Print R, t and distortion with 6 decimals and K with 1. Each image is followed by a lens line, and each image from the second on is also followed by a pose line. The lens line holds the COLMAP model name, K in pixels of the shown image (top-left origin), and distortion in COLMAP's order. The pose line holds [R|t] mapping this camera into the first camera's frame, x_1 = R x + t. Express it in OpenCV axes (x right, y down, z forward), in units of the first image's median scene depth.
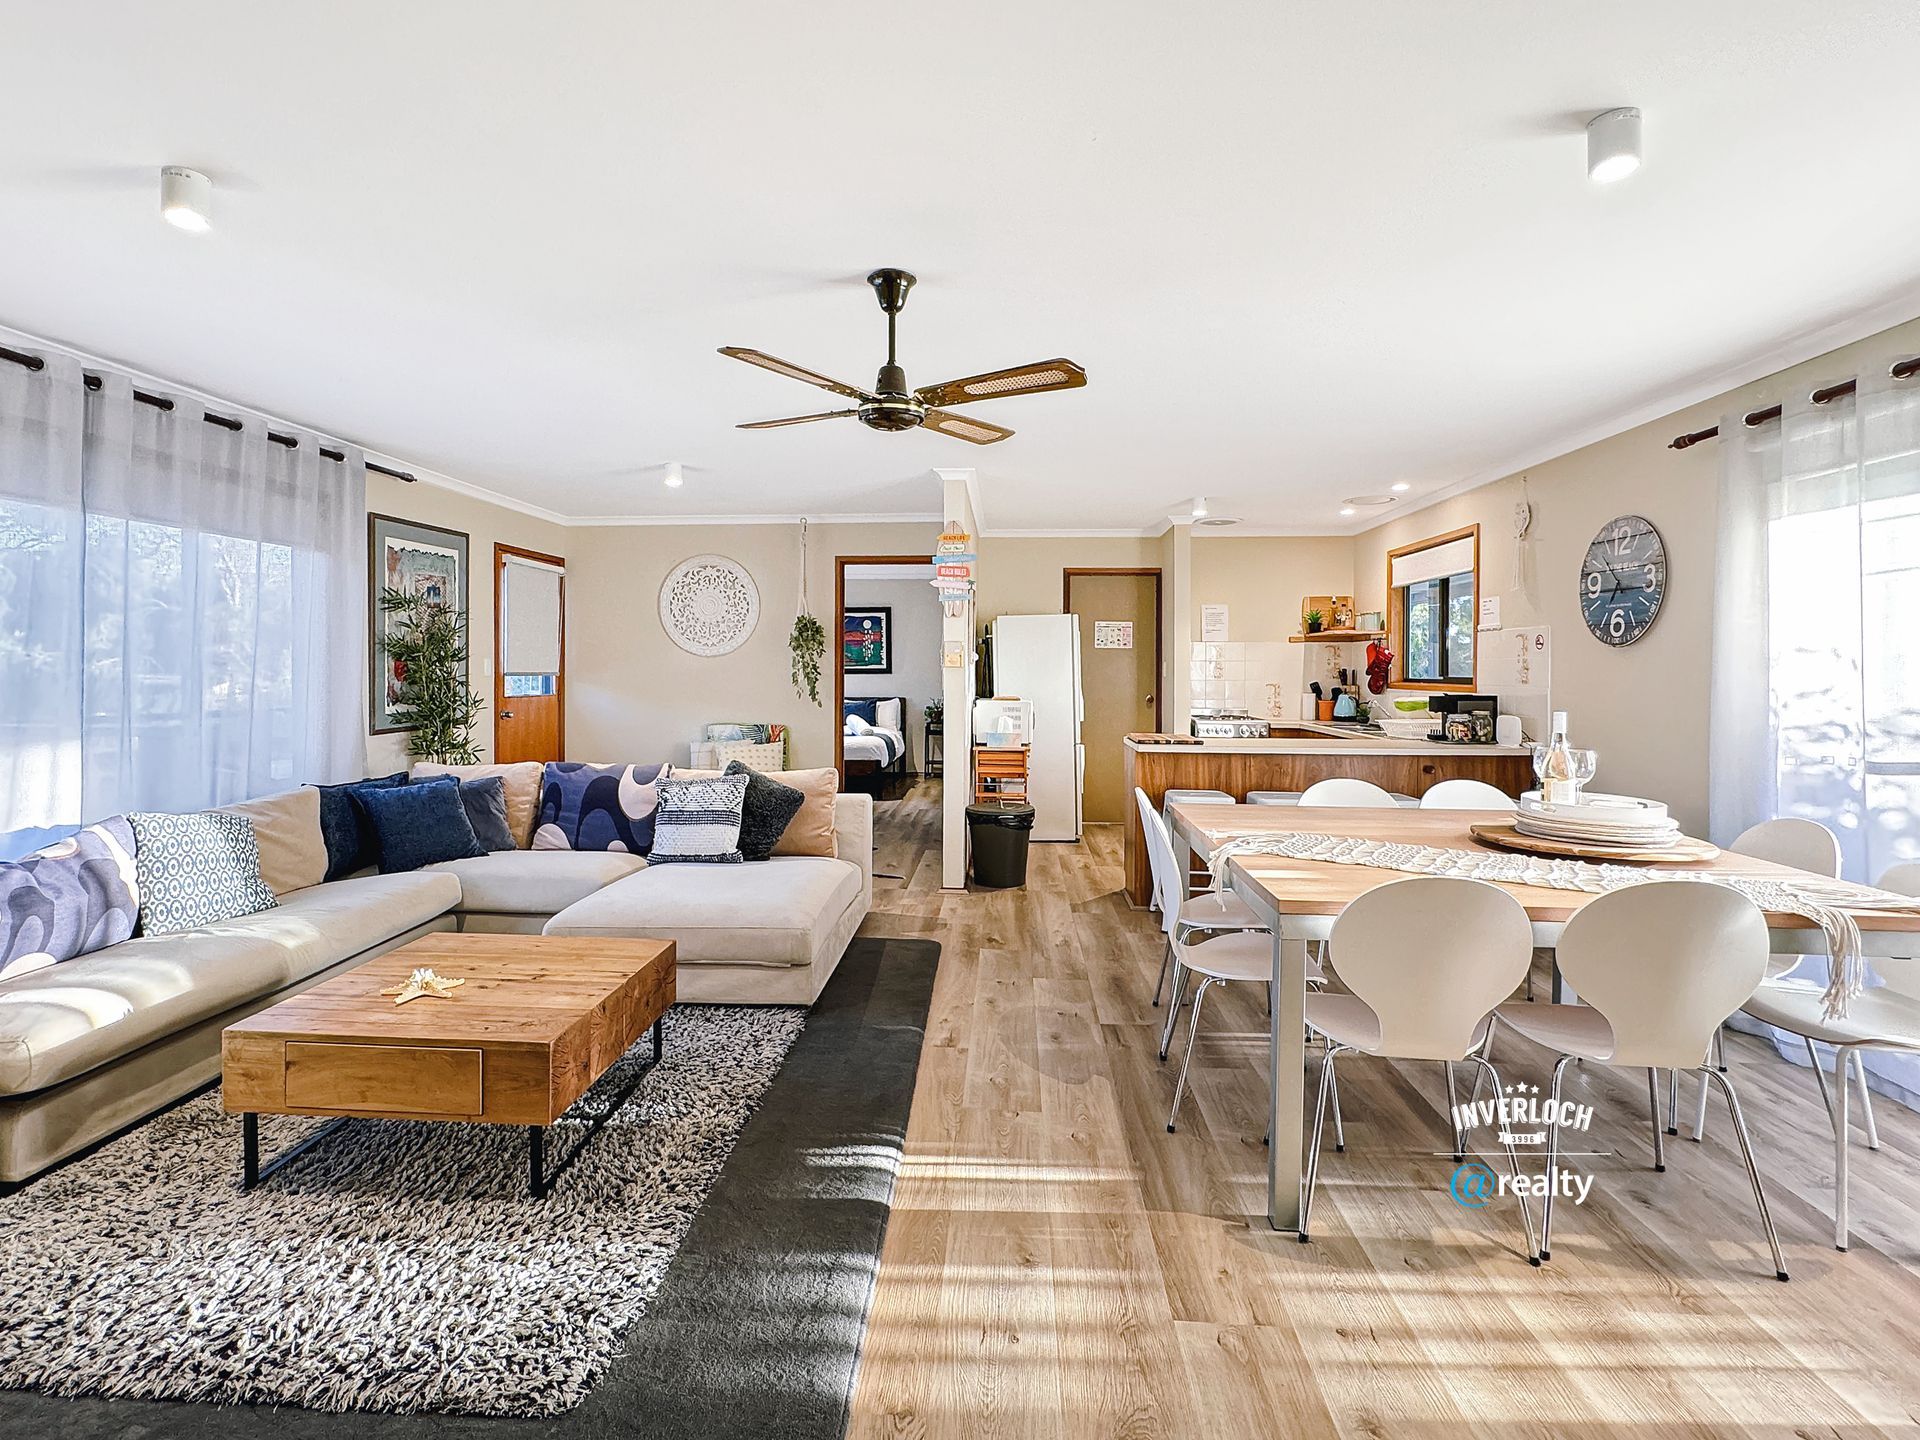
lens RADIAL K [[905.6, 0, 963.8], [0, 905.6, 721.3], [0, 0, 1]] dist [-0.003452, -0.000414]
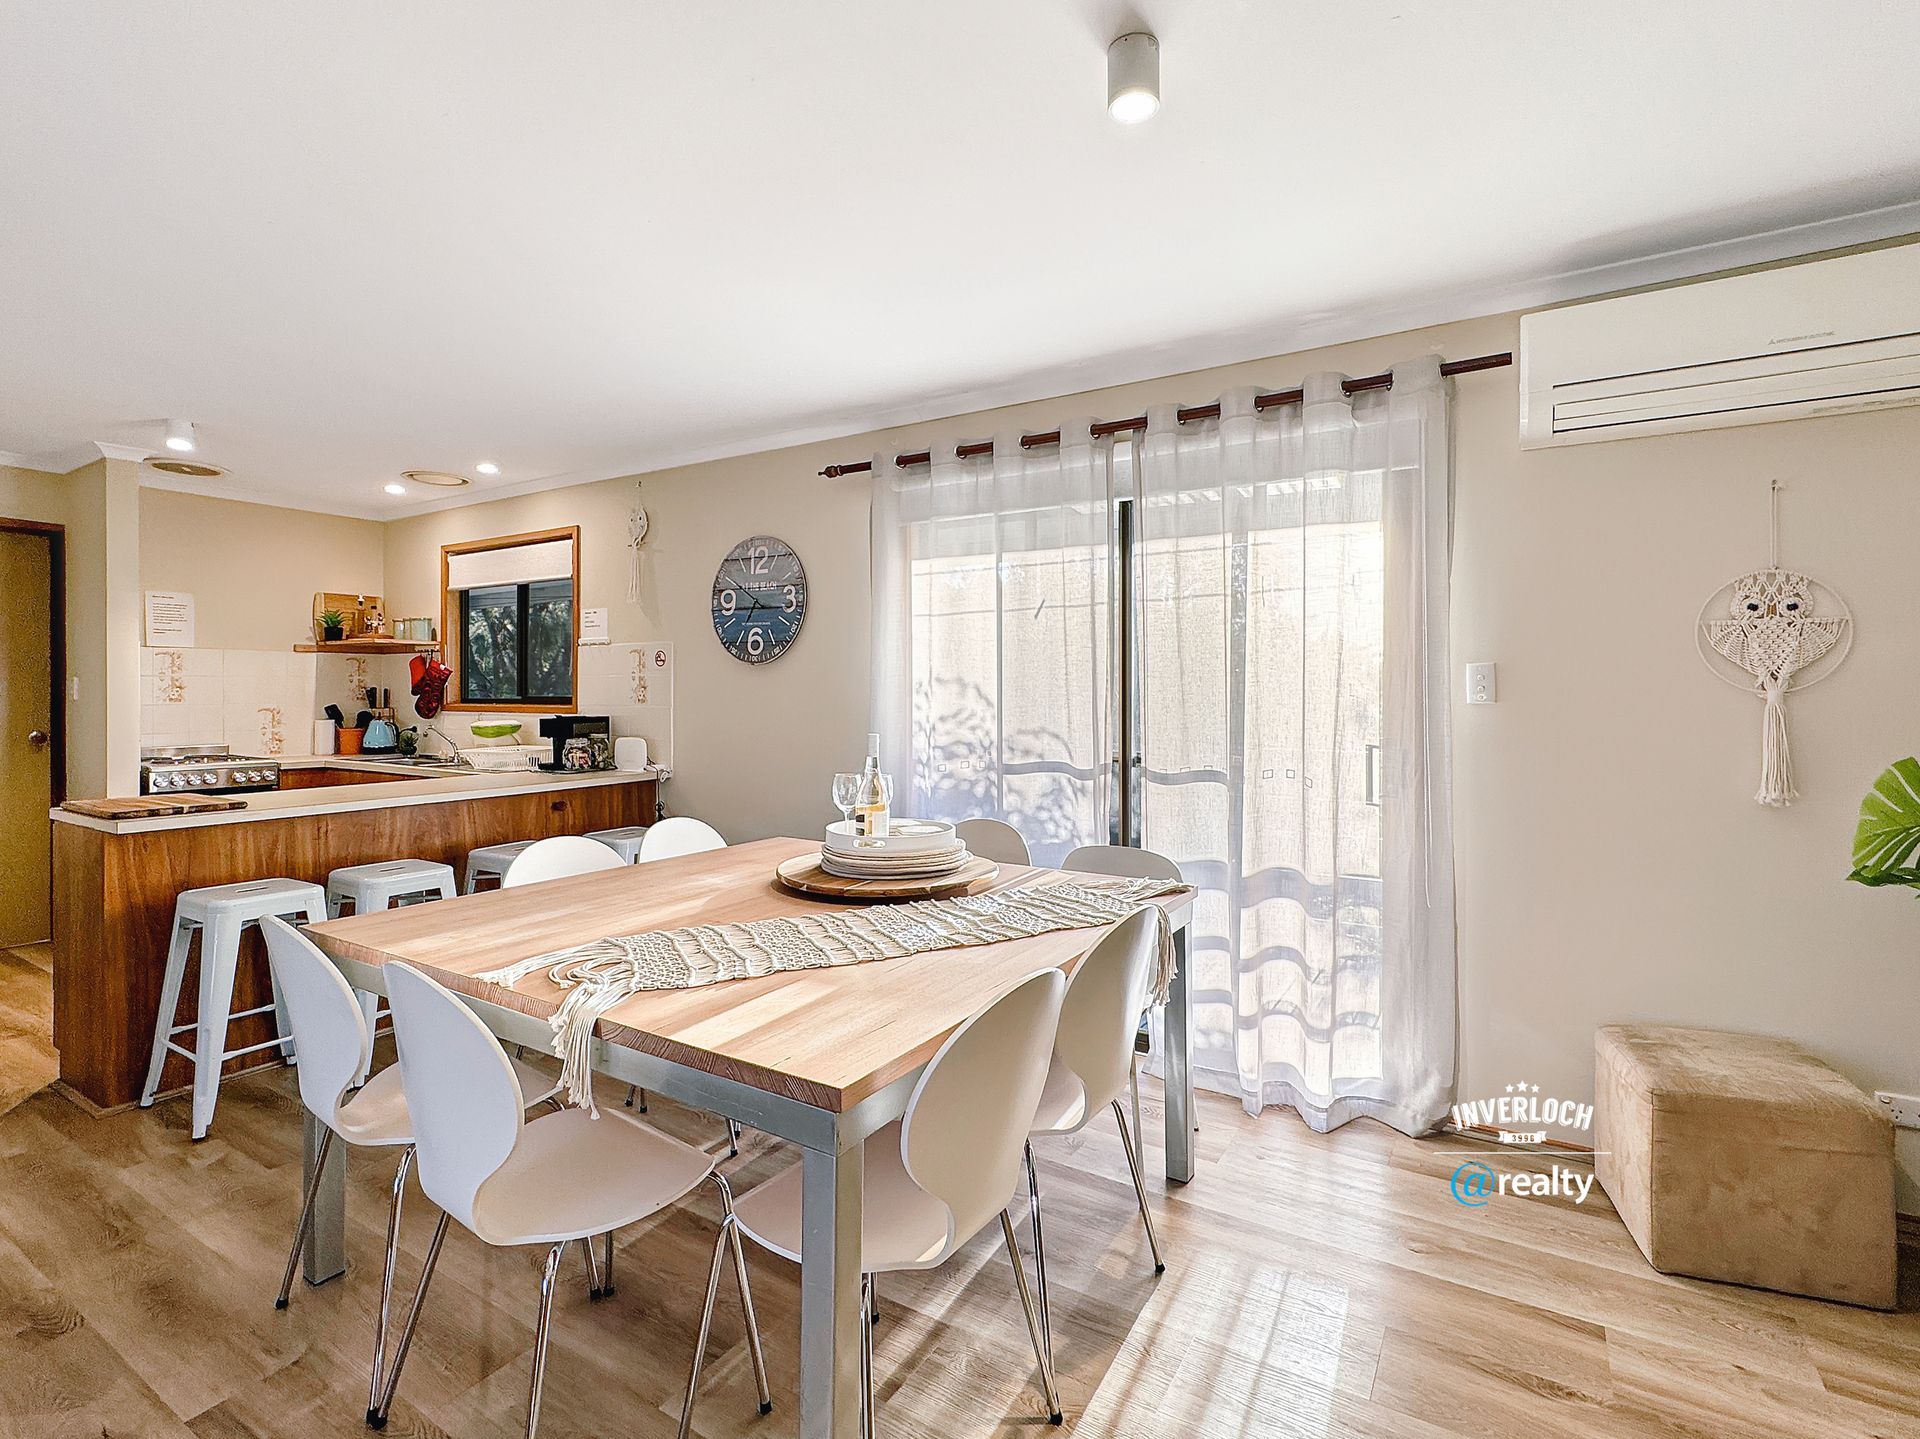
lens RADIAL K [[905.6, 0, 954.5], [0, 905.6, 700.4], [0, 0, 1]] dist [-0.003452, -0.000414]
pose [[0.482165, -0.012595, 0.875990, -0.043175], [0.051994, 0.998546, -0.014262, -0.013505], [-0.874536, 0.052422, 0.482119, 0.257665]]
